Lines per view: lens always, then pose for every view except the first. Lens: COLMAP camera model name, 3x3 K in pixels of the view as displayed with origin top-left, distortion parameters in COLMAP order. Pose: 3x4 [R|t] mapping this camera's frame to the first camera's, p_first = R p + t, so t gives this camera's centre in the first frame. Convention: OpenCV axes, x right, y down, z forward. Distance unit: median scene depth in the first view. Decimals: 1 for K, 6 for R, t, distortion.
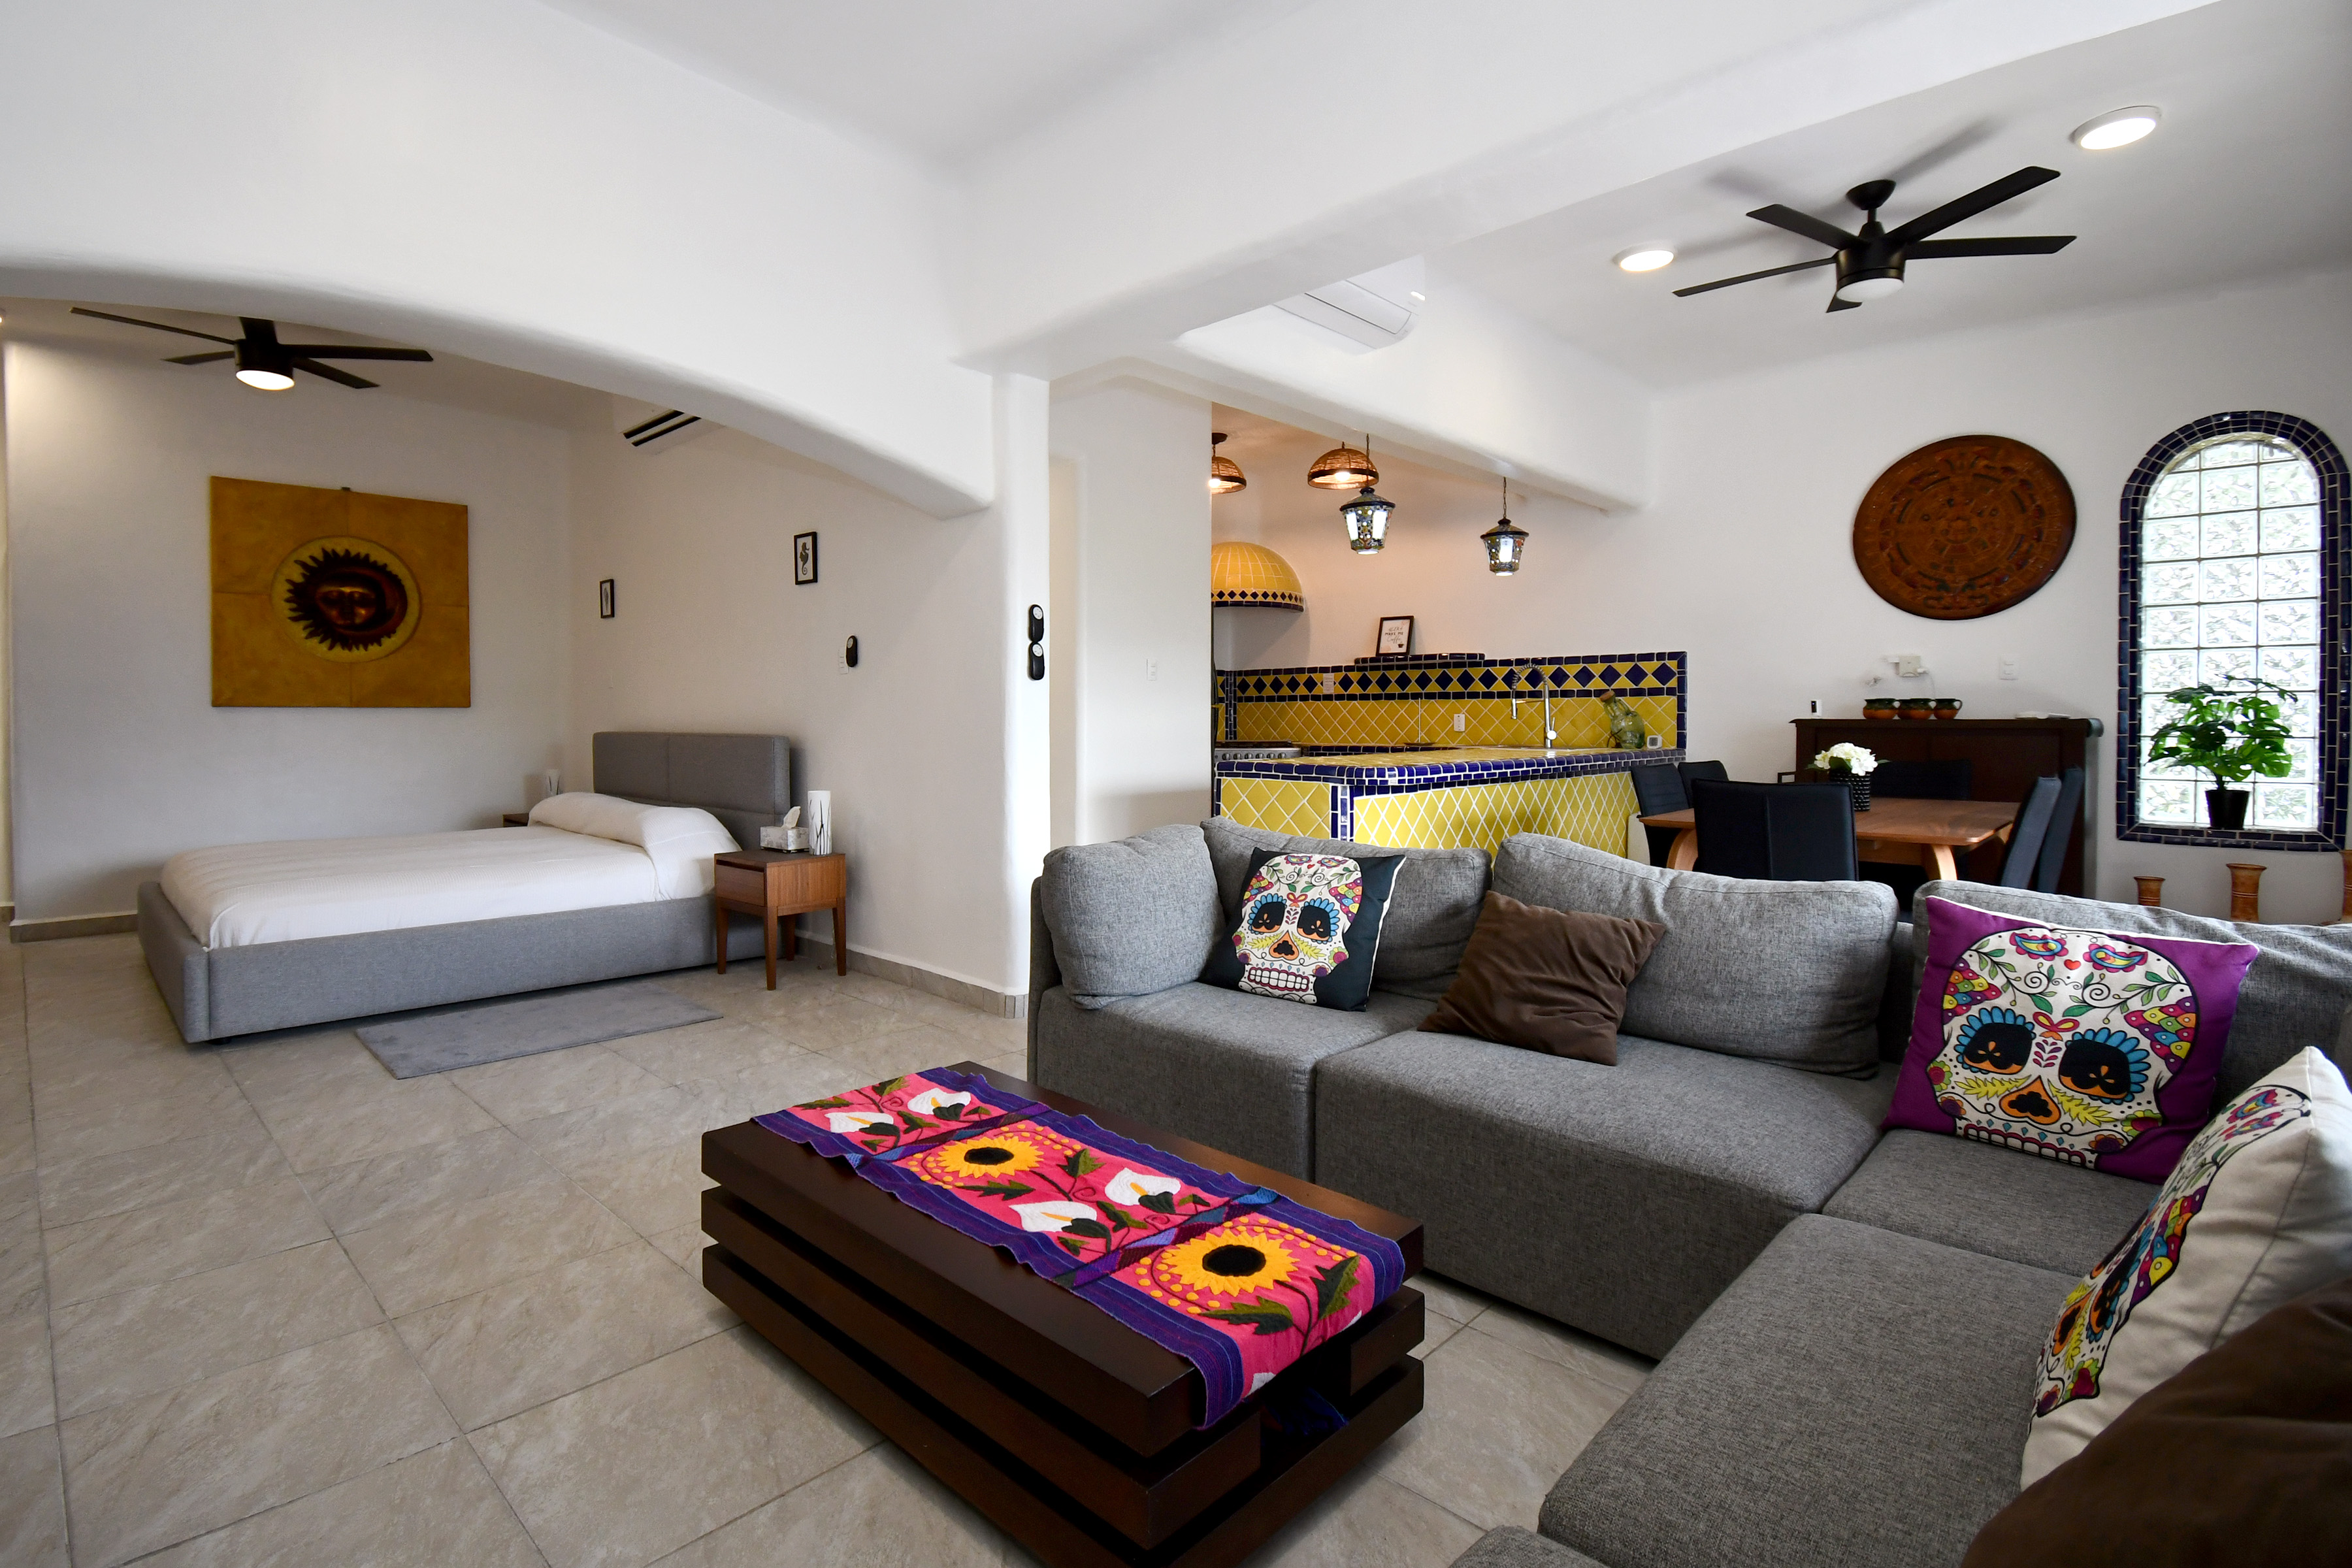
lens RADIAL K [[1091.9, 0, 1120.7], [0, 1091.9, 738.2], [0, 0, 1]] dist [0.009432, -0.019704]
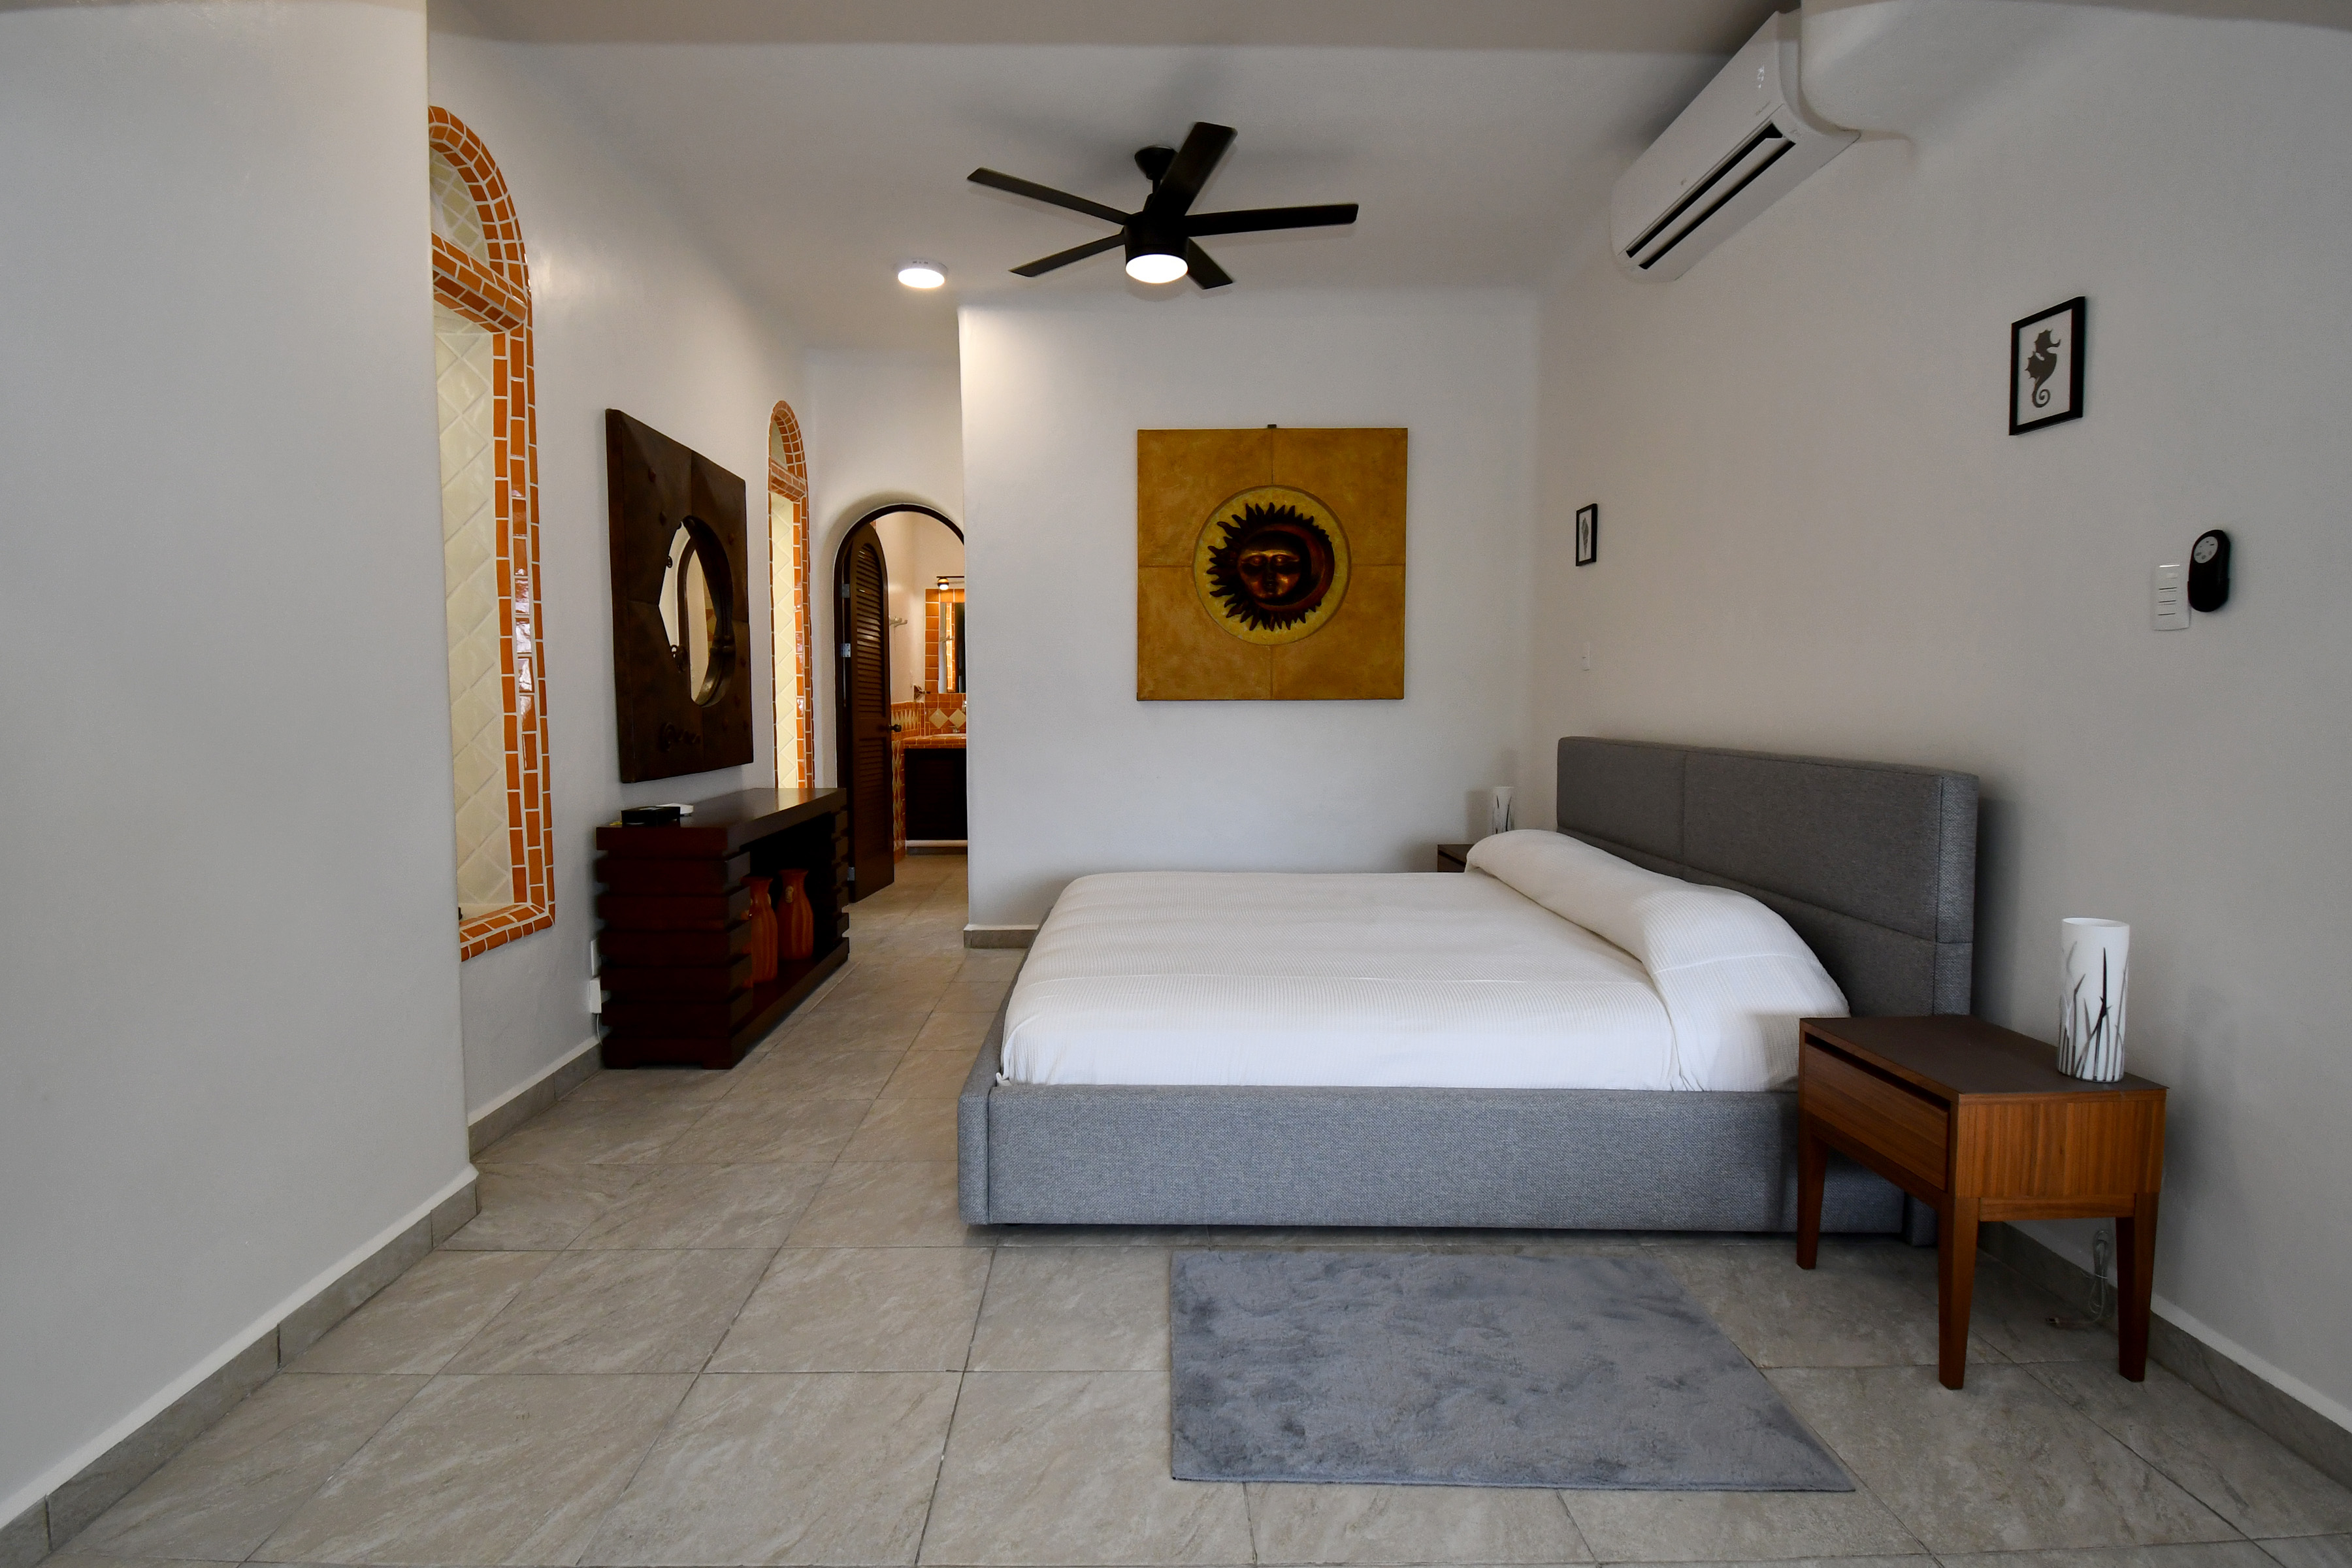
lens RADIAL K [[1152.4, 0, 1136.8], [0, 1152.4, 782.3], [0, 0, 1]] dist [-0.002096, -0.013439]
pose [[0.701318, 0.051655, -0.710974, -0.178110], [-0.012845, 0.998125, 0.059846, -0.018917], [0.712732, -0.032839, 0.700667, 0.354010]]
